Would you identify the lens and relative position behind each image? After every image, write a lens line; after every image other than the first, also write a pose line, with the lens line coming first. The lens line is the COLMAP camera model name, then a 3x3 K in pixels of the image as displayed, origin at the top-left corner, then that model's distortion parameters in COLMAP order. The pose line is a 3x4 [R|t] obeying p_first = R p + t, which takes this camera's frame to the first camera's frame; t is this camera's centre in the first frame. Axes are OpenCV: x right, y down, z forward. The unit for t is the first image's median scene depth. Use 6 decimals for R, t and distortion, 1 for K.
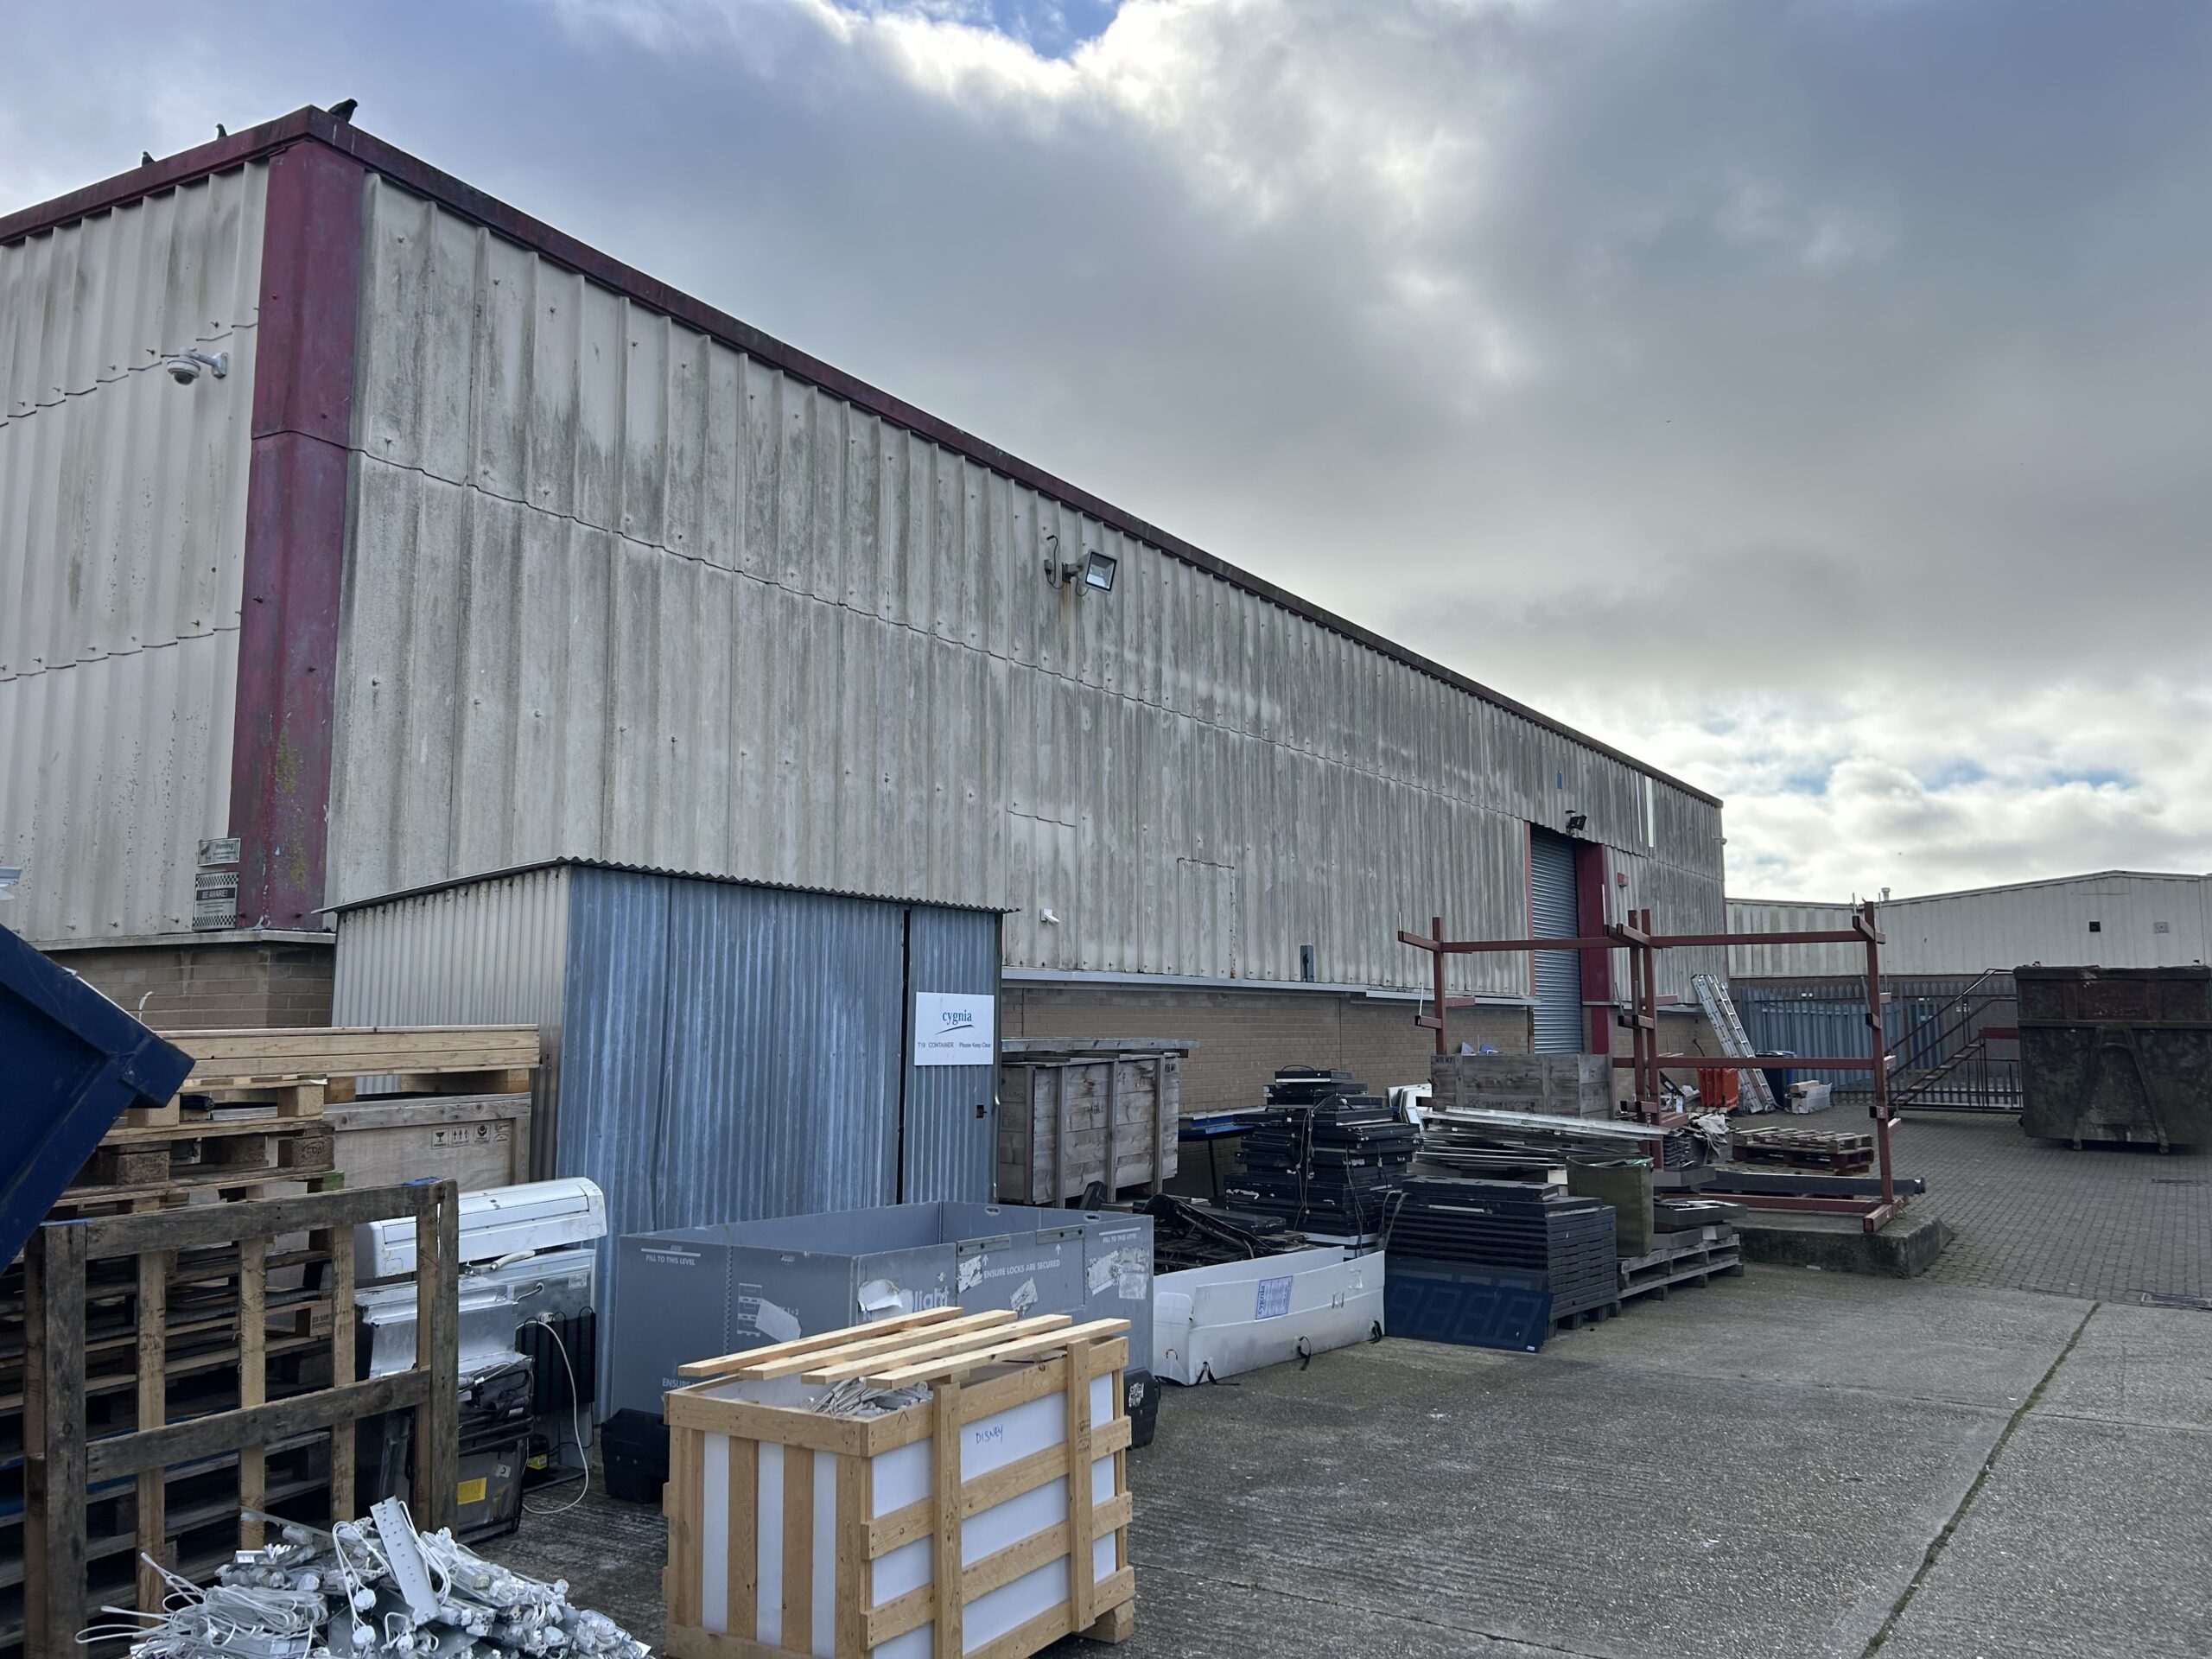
lens RADIAL K [[1644.7, 0, 1106.0], [0, 1644.7, 829.5], [0, 0, 1]] dist [0.054511, -0.054659]
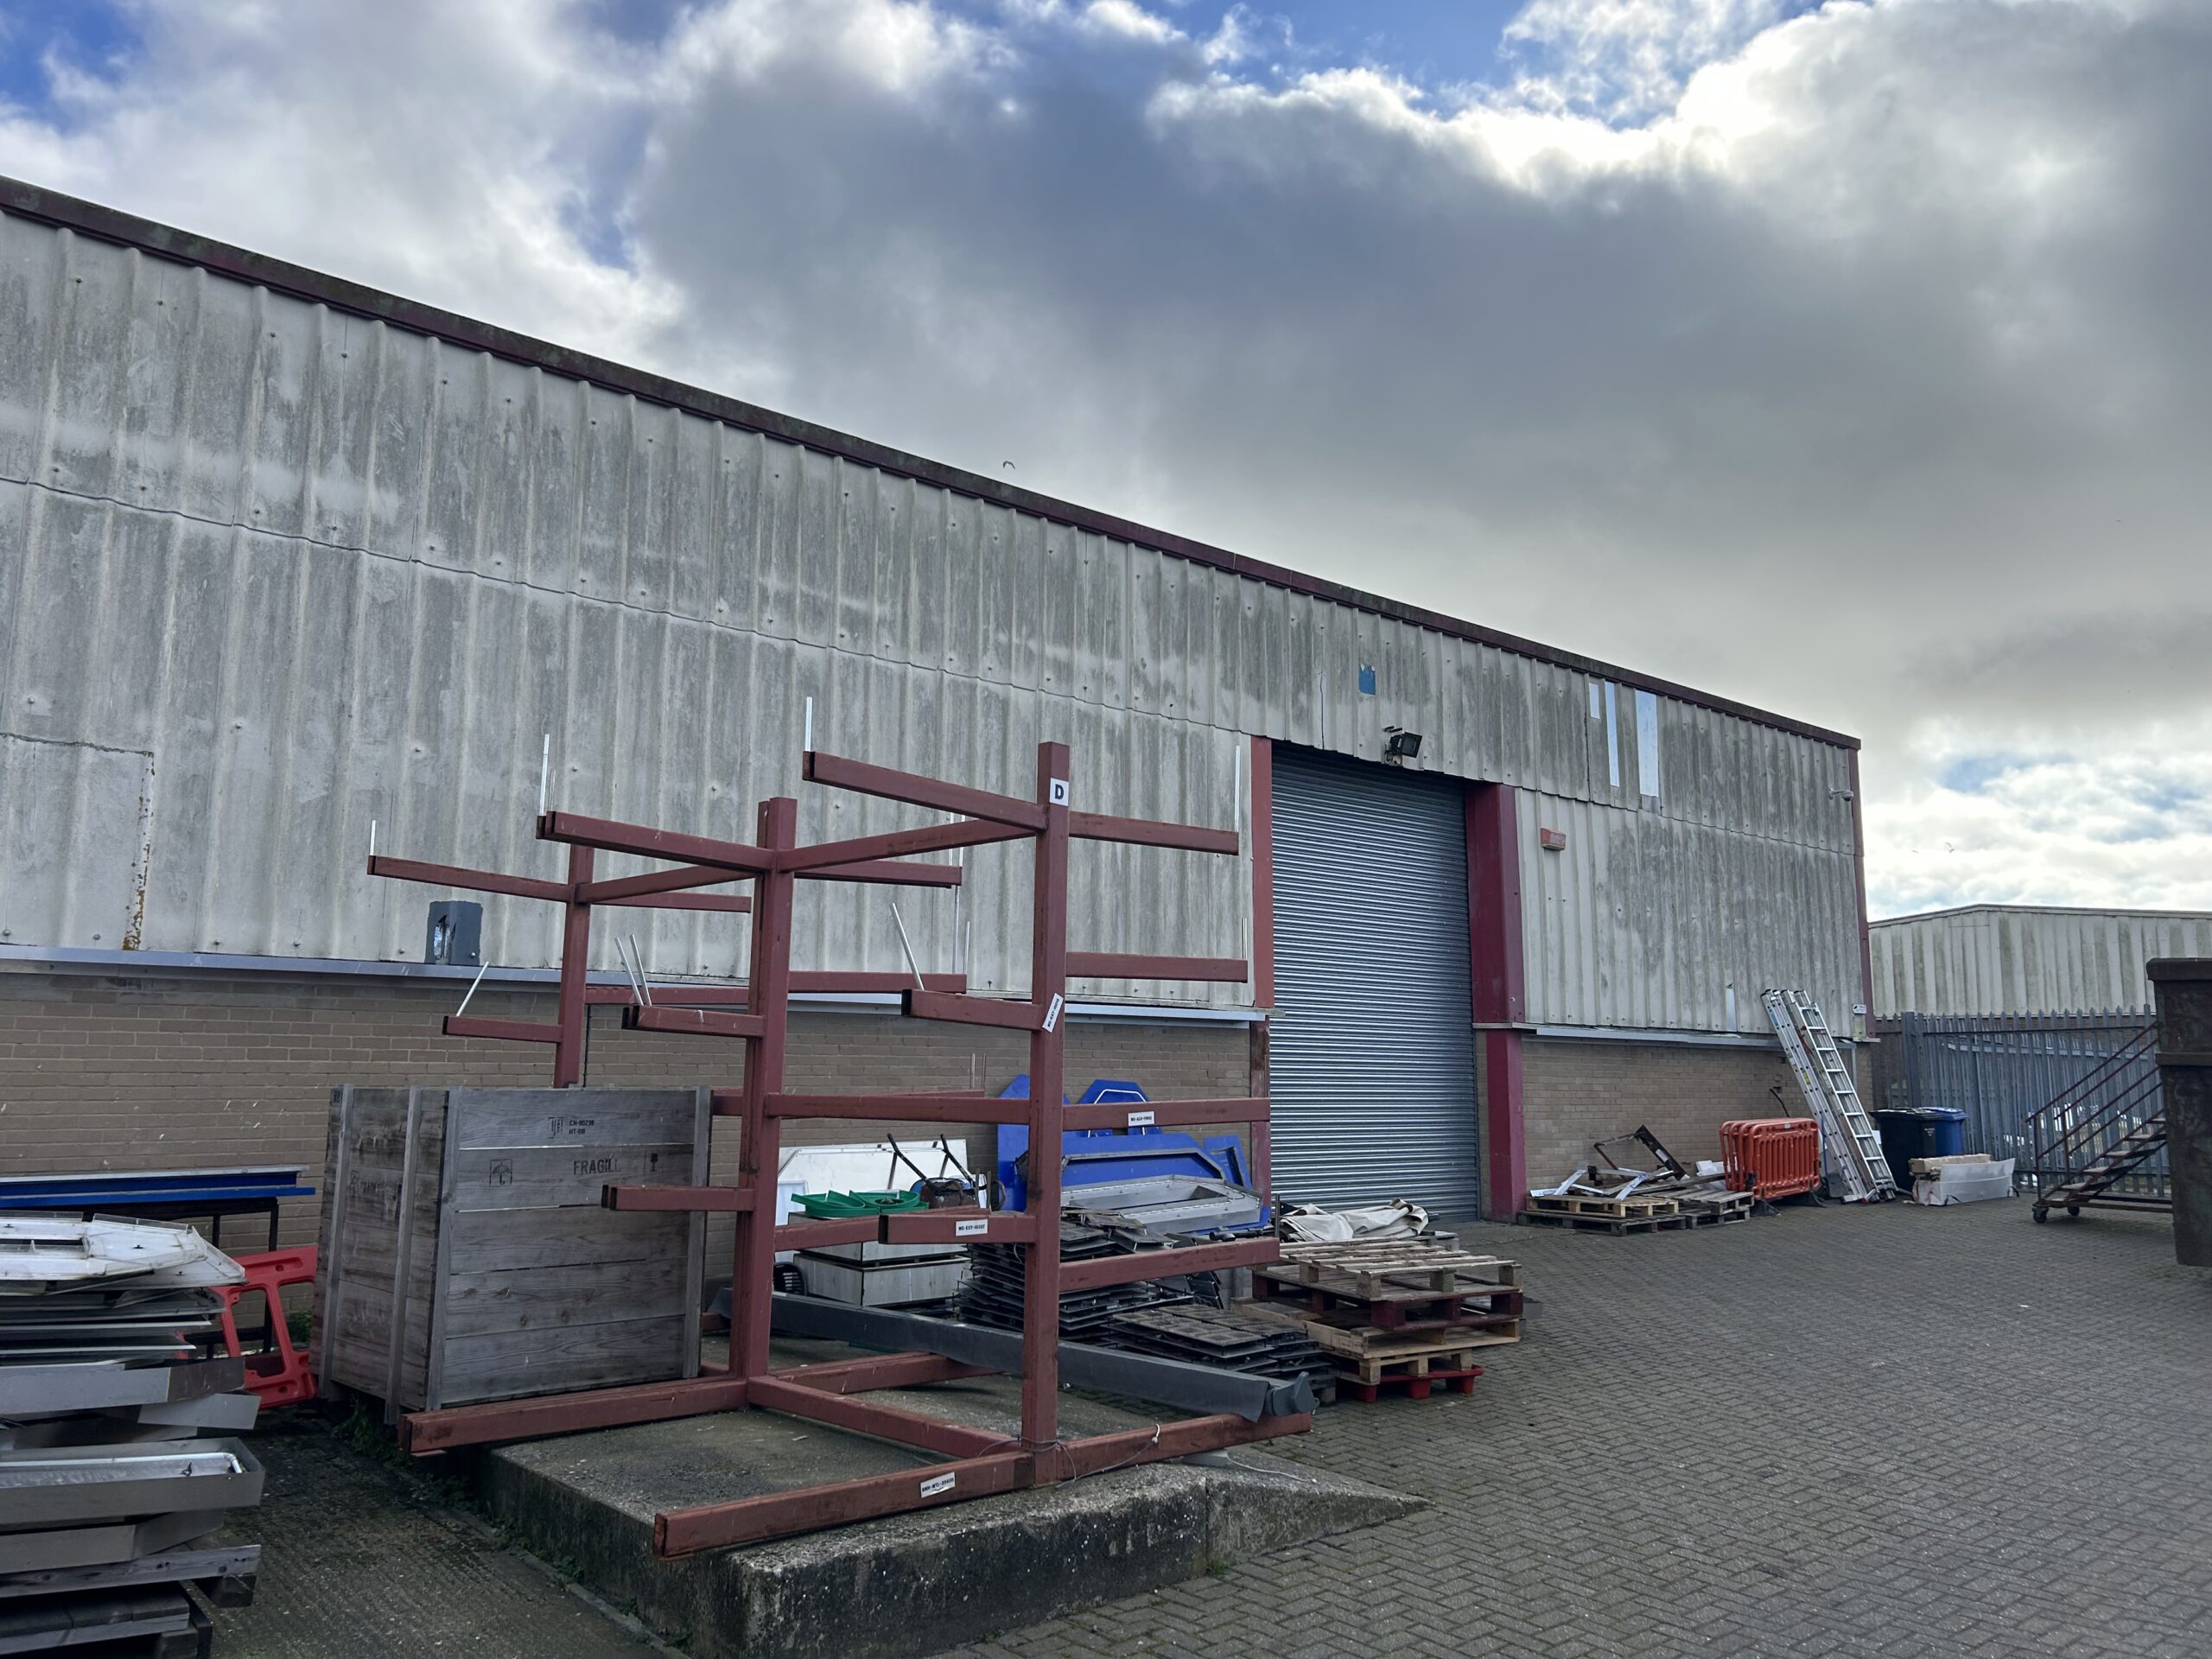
lens RADIAL K [[1660.8, 0, 1107.9], [0, 1660.8, 811.4], [0, 0, 1]] dist [0.058427, -0.060866]
pose [[0.963690, -0.035904, -0.264599, 0.734563], [0.024581, 0.998640, -0.045985, 0.104693], [0.265891, 0.037811, 0.963261, 0.719939]]
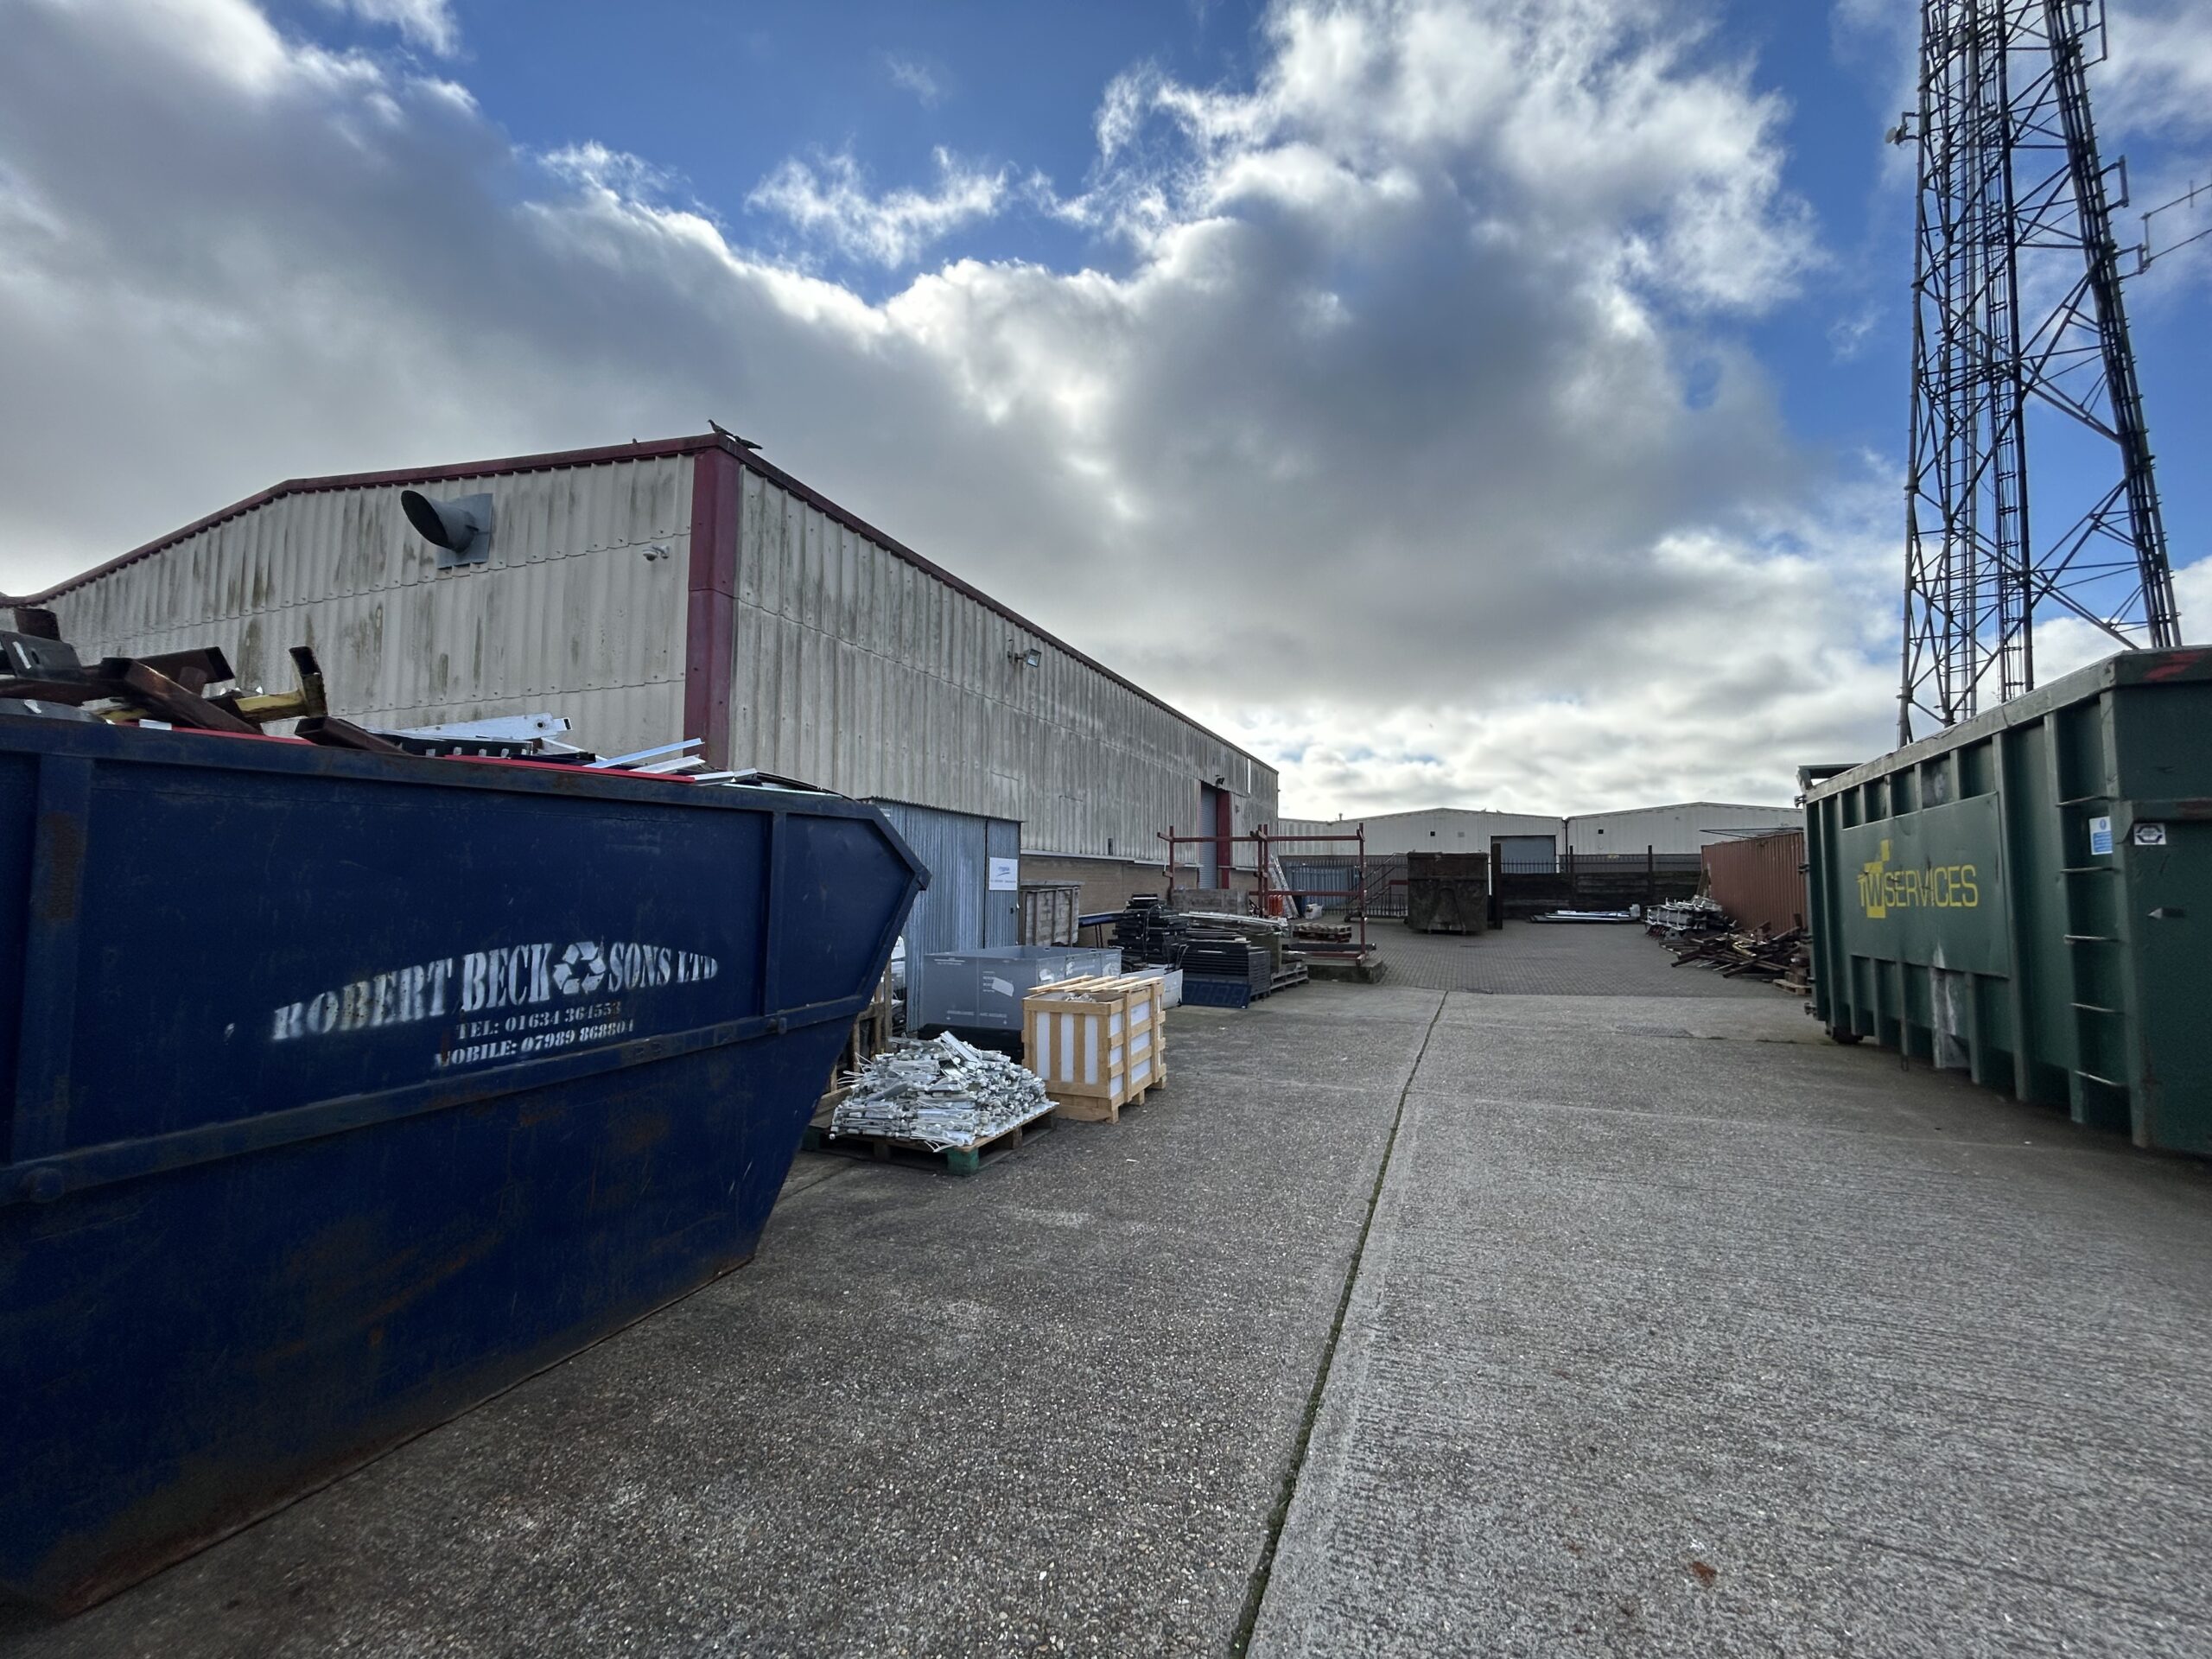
lens RADIAL K [[894.8, 0, 1106.0], [0, 894.8, 829.5], [0, 0, 1]] dist [0.002189, -0.000488]
pose [[0.980936, 0.018851, 0.193413, -0.156576], [-0.031008, 0.997715, 0.060026, -0.013282], [-0.191839, -0.064879, 0.979280, -0.172657]]
